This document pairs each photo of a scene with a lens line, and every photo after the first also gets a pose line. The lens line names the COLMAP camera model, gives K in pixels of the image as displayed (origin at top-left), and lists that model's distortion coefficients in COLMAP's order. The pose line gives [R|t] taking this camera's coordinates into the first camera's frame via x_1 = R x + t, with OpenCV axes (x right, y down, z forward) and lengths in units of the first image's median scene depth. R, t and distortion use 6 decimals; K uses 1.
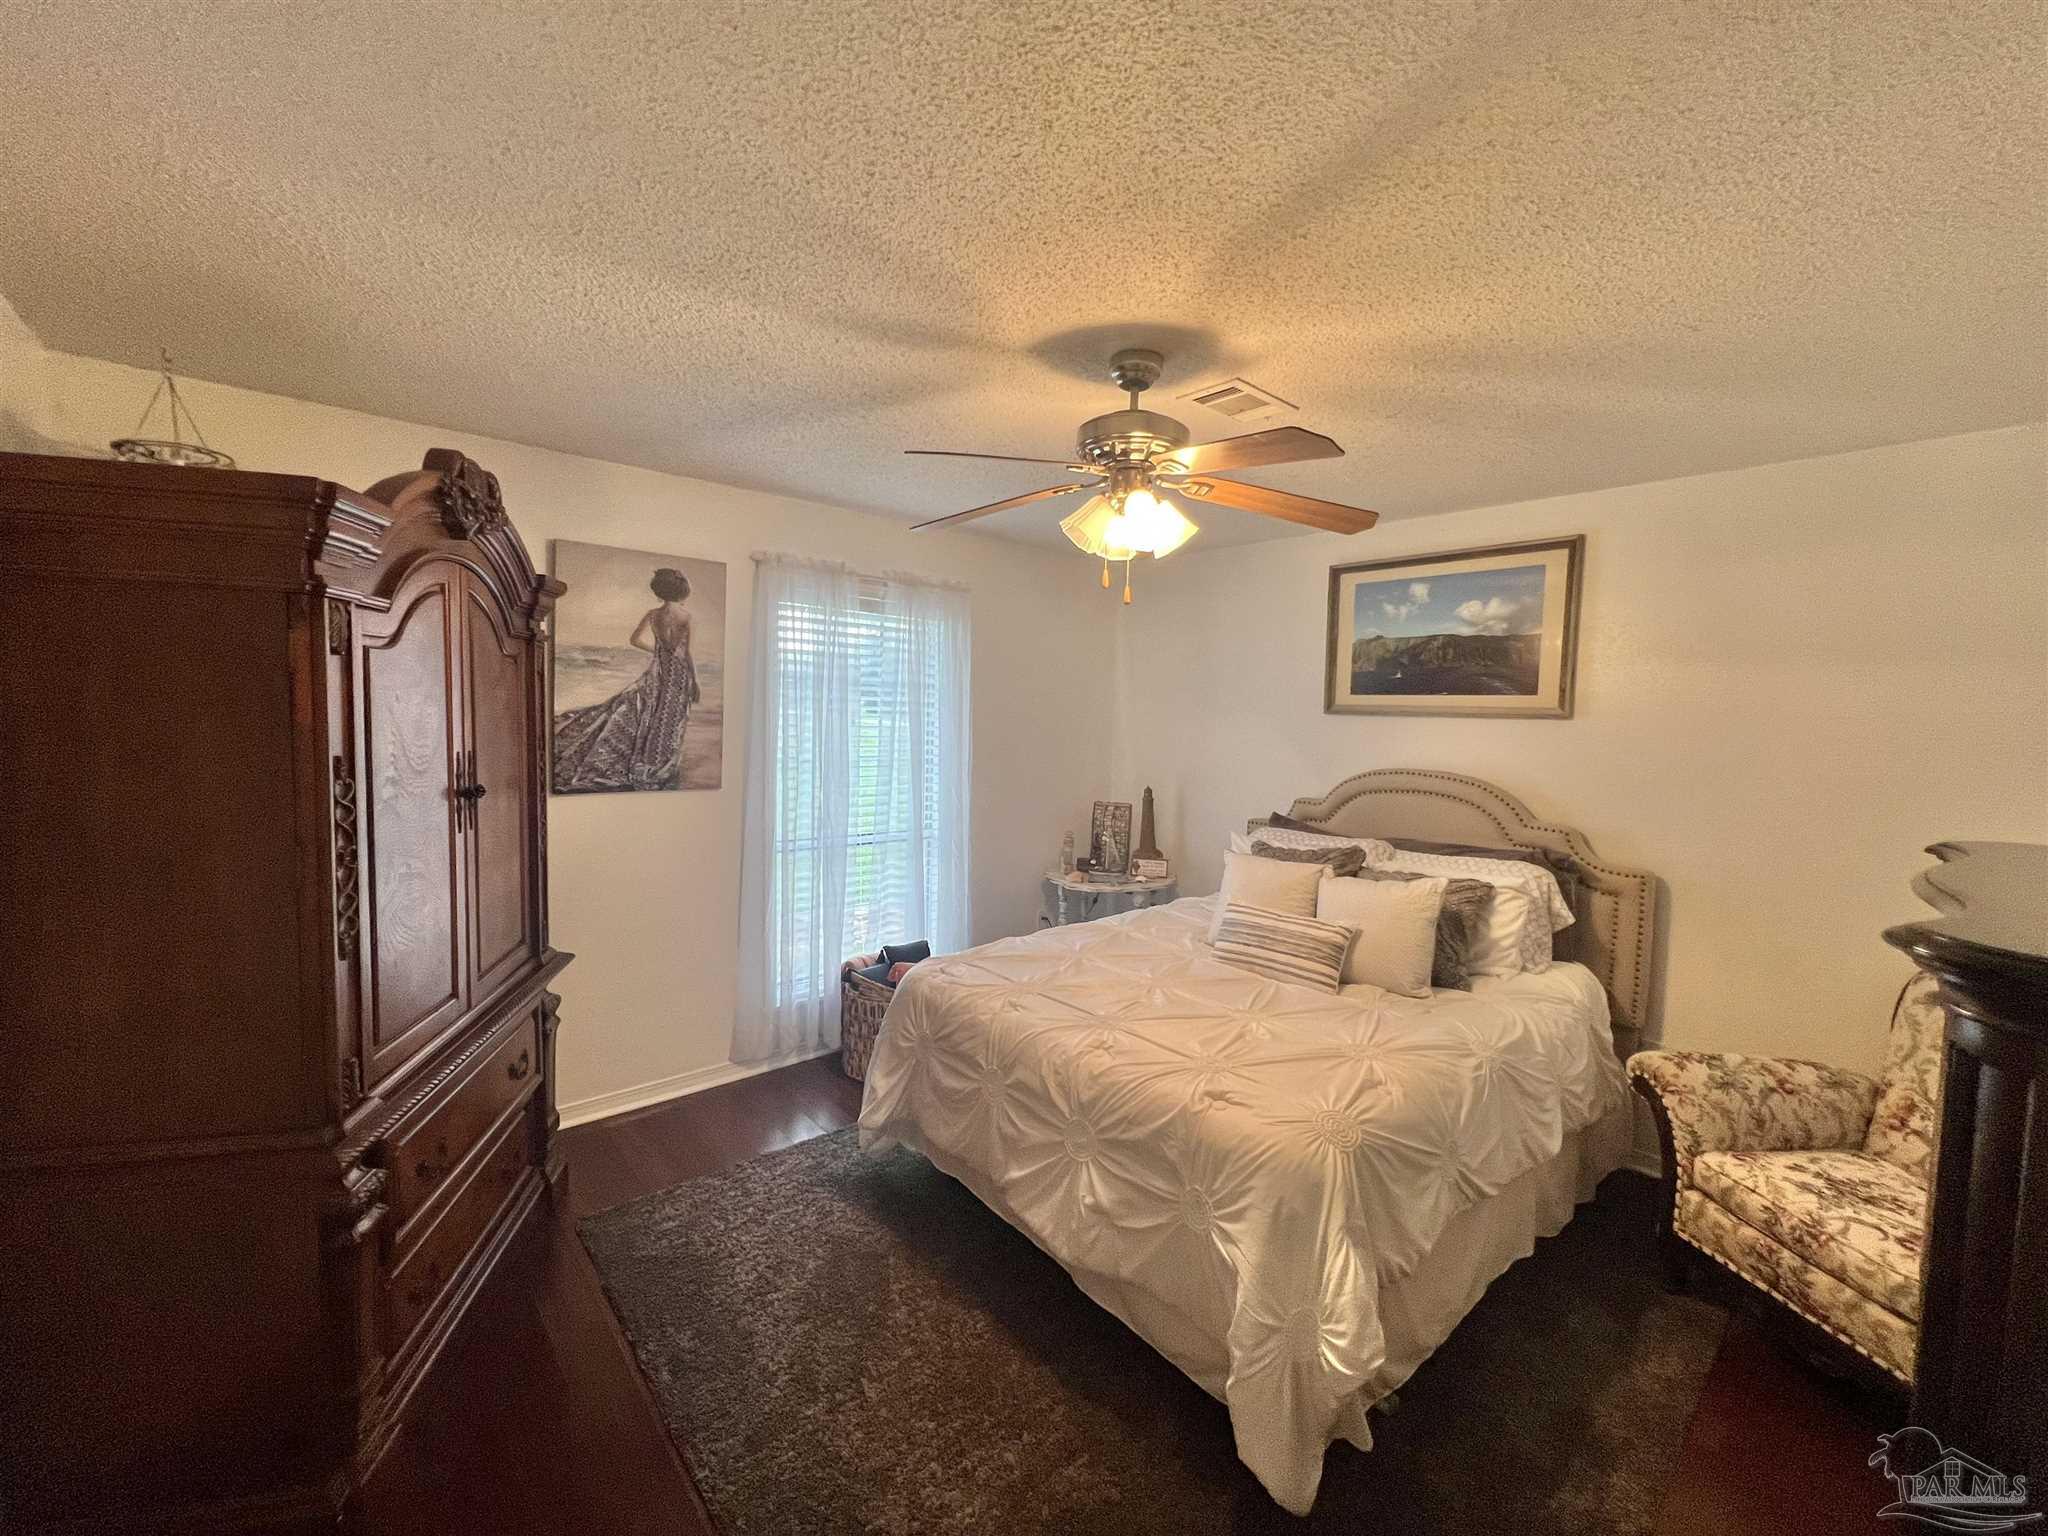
lens RADIAL K [[819.5, 0, 1020.9], [0, 819.5, 768.7], [0, 0, 1]] dist [-0.005898, 0.002068]
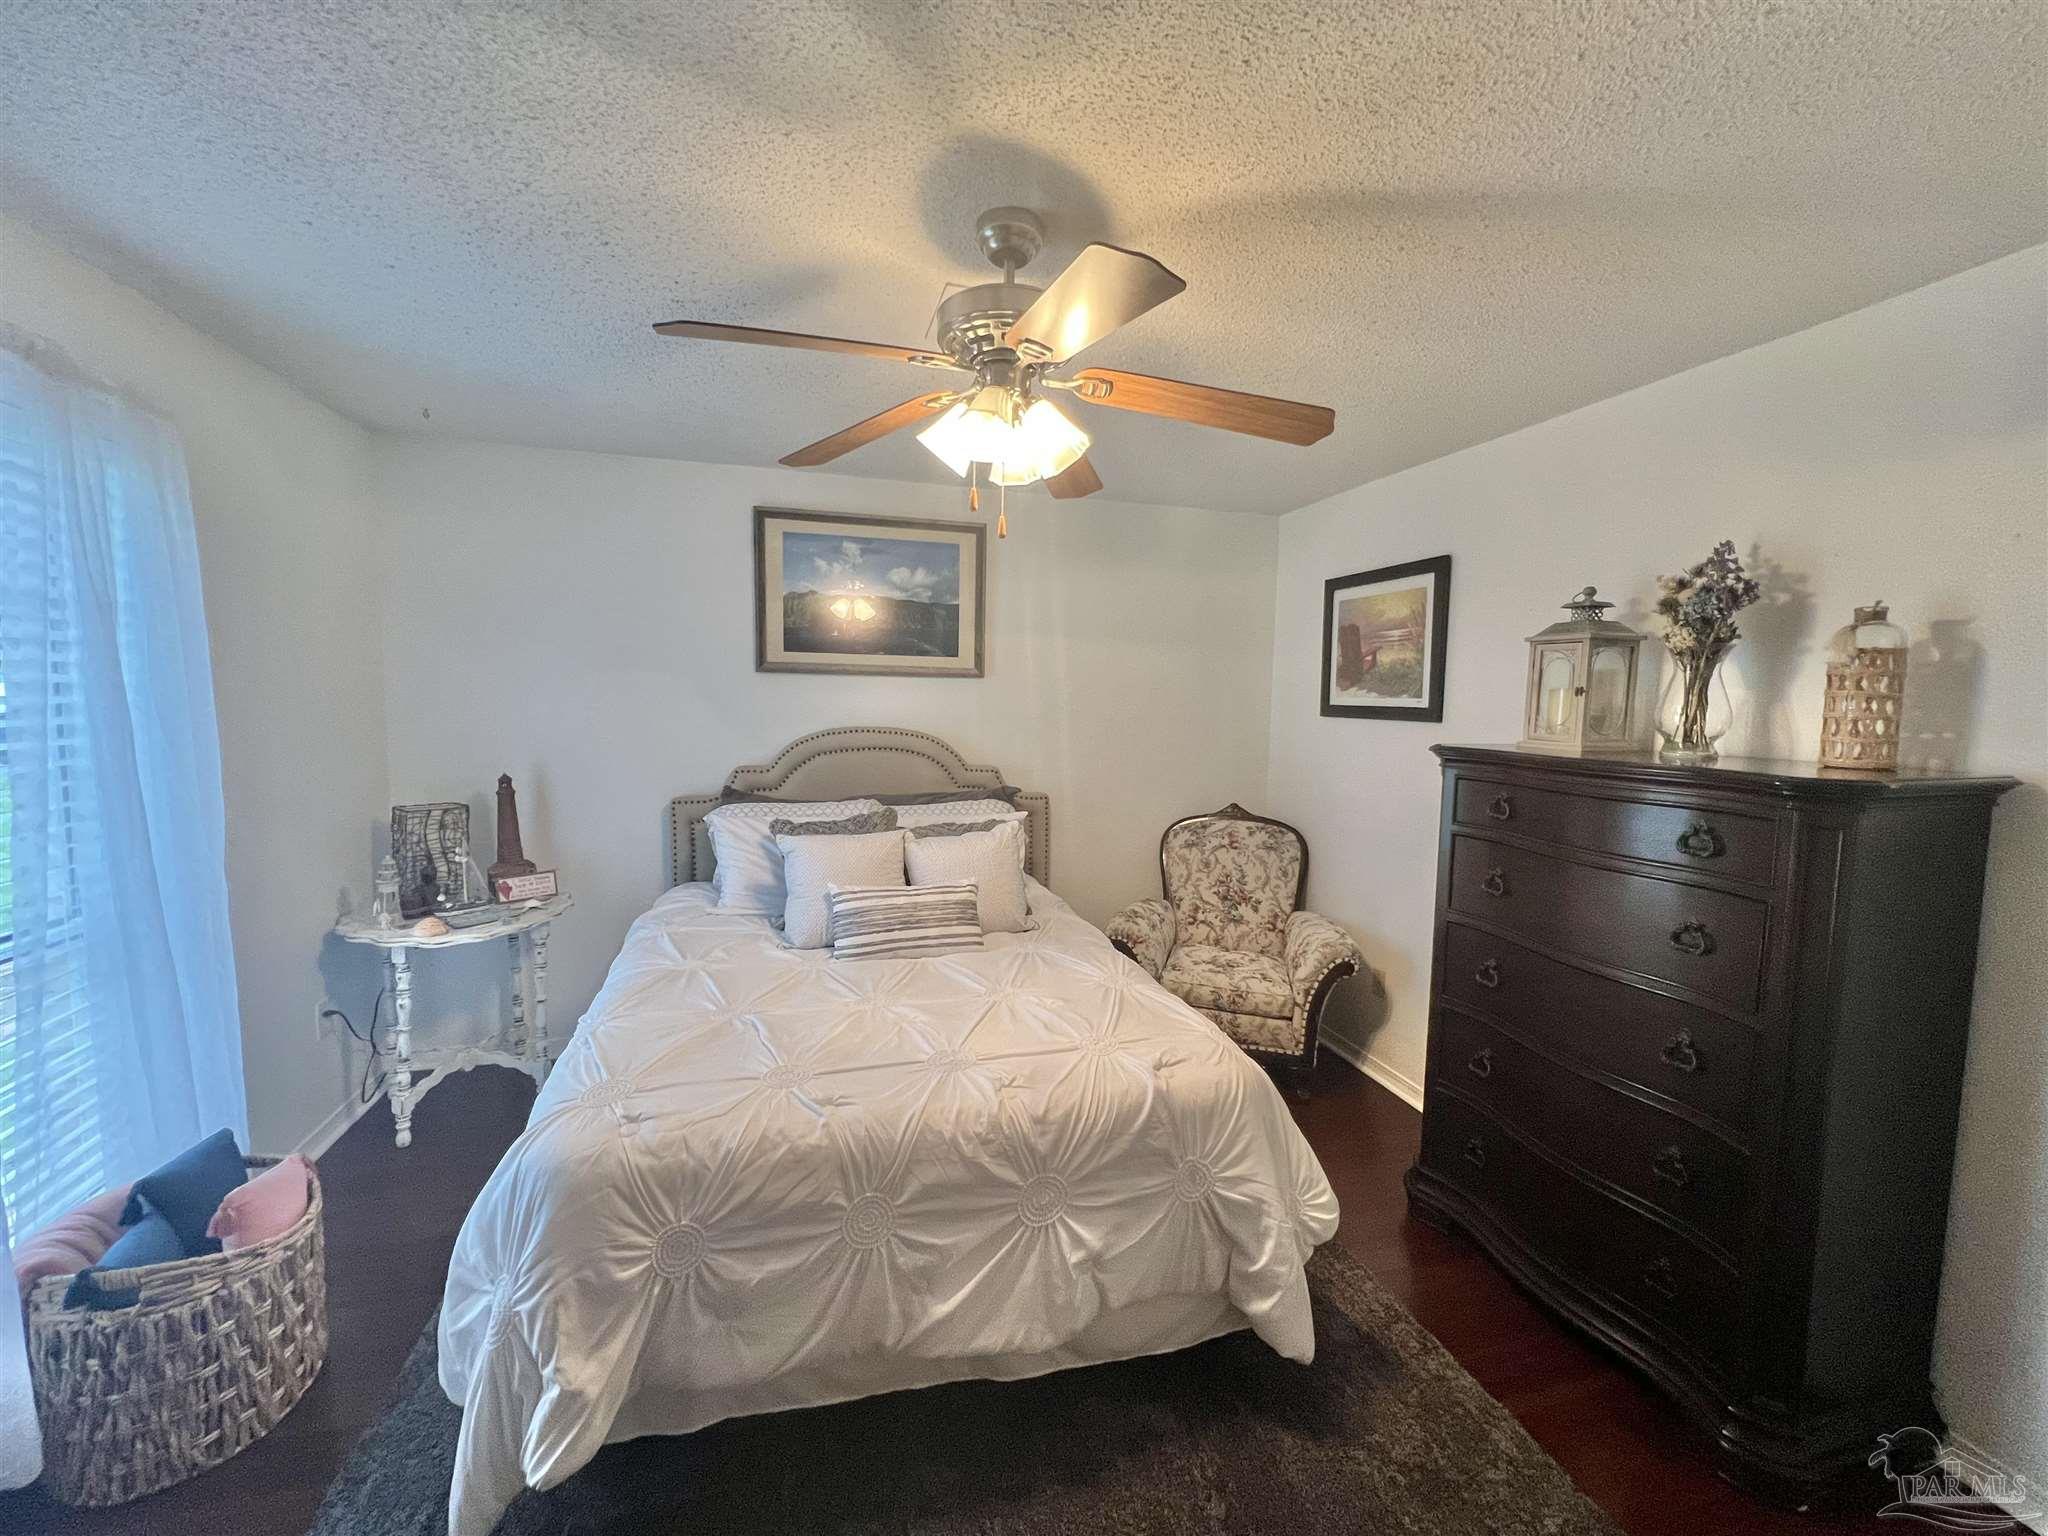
lens RADIAL K [[819.5, 0, 1017.8], [0, 819.5, 766.8], [0, 0, 1]] dist [-0.005898, 0.002068]
pose [[0.427567, -0.099902, 0.898447, -0.401629], [0.051377, 0.994954, 0.086182, -0.030817], [-0.902523, 0.009311, 0.430542, 0.426342]]
